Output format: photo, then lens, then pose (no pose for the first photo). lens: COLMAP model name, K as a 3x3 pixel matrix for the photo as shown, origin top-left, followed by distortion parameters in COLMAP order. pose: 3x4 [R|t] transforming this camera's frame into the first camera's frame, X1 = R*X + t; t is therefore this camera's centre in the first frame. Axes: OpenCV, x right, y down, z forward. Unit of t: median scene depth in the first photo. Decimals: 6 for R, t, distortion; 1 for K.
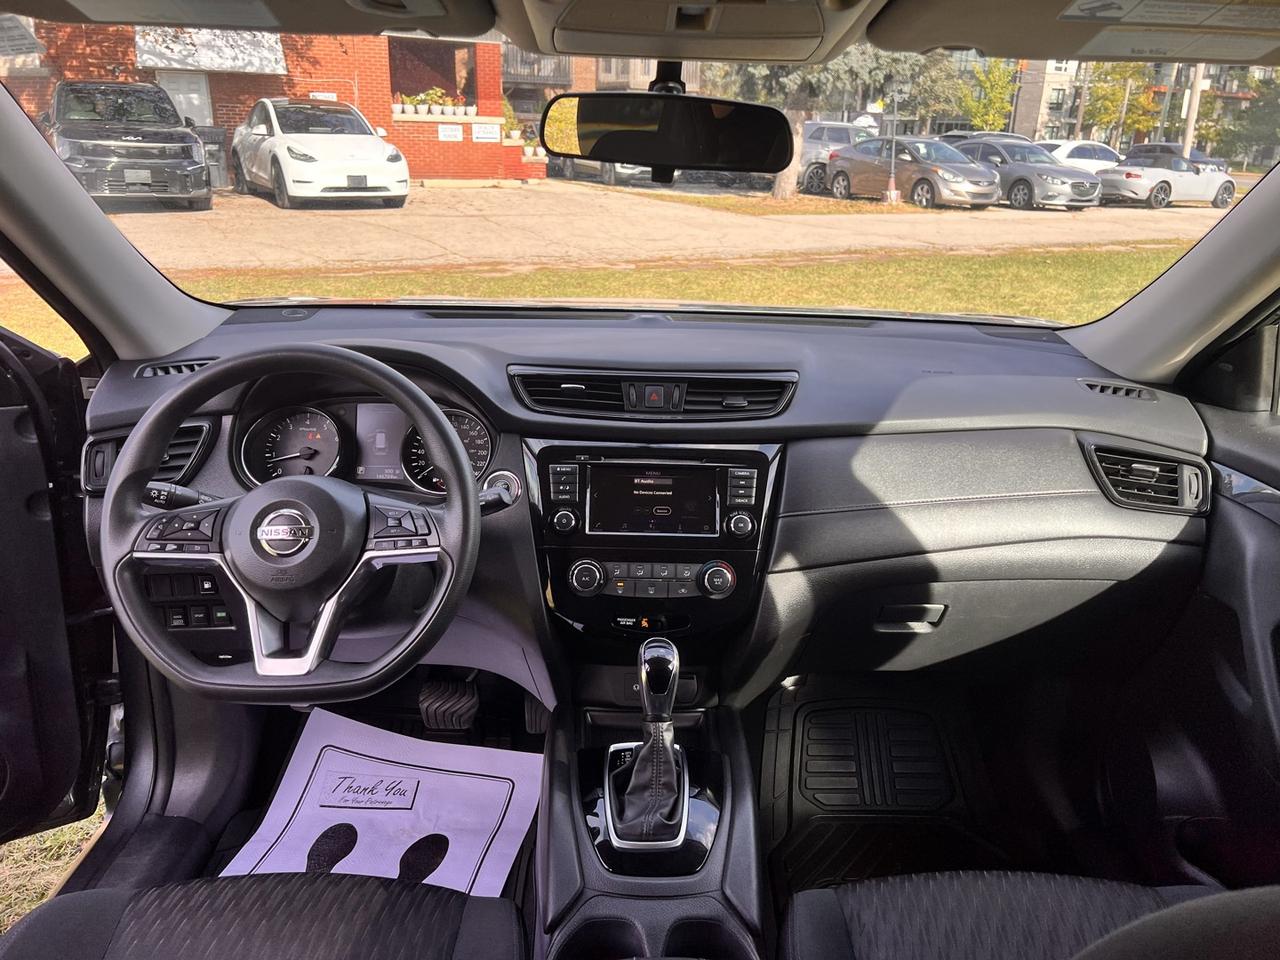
lens RADIAL K [[1014.7, 0, 638.1], [0, 1014.7, 474.1], [0, 0, 1]] dist [0.030949, -0.027413]
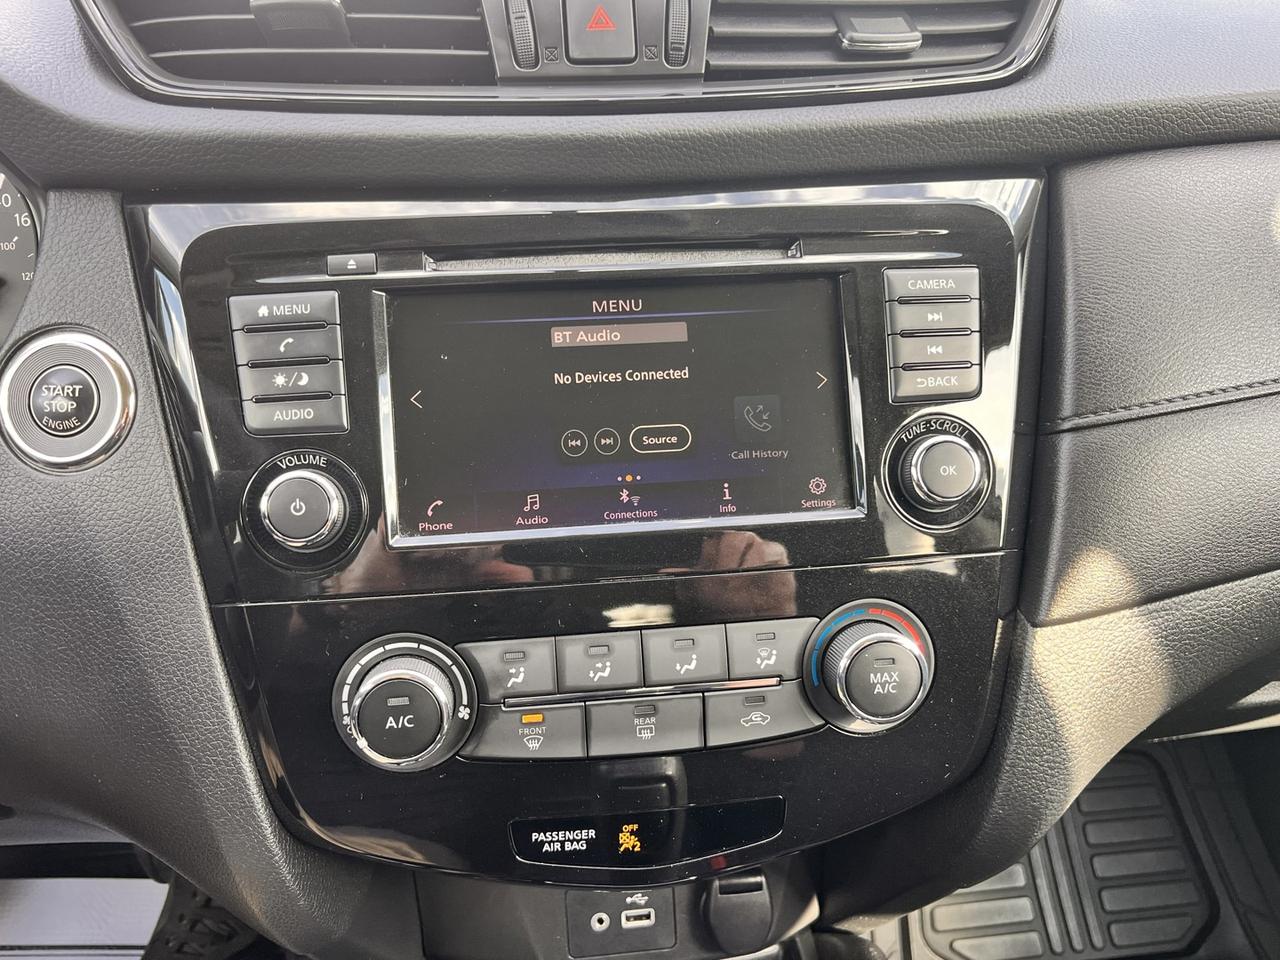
lens RADIAL K [[1014.7, 0, 634.3], [0, 1014.7, 480.8], [0, 0, 1]] dist [0.030949, -0.027413]
pose [[0.993635, -0.078367, 0.080915, -0.007084], [0.065289, 0.986032, 0.153229, 0.004253], [-0.091793, -0.146971, 0.984872, 0.722966]]
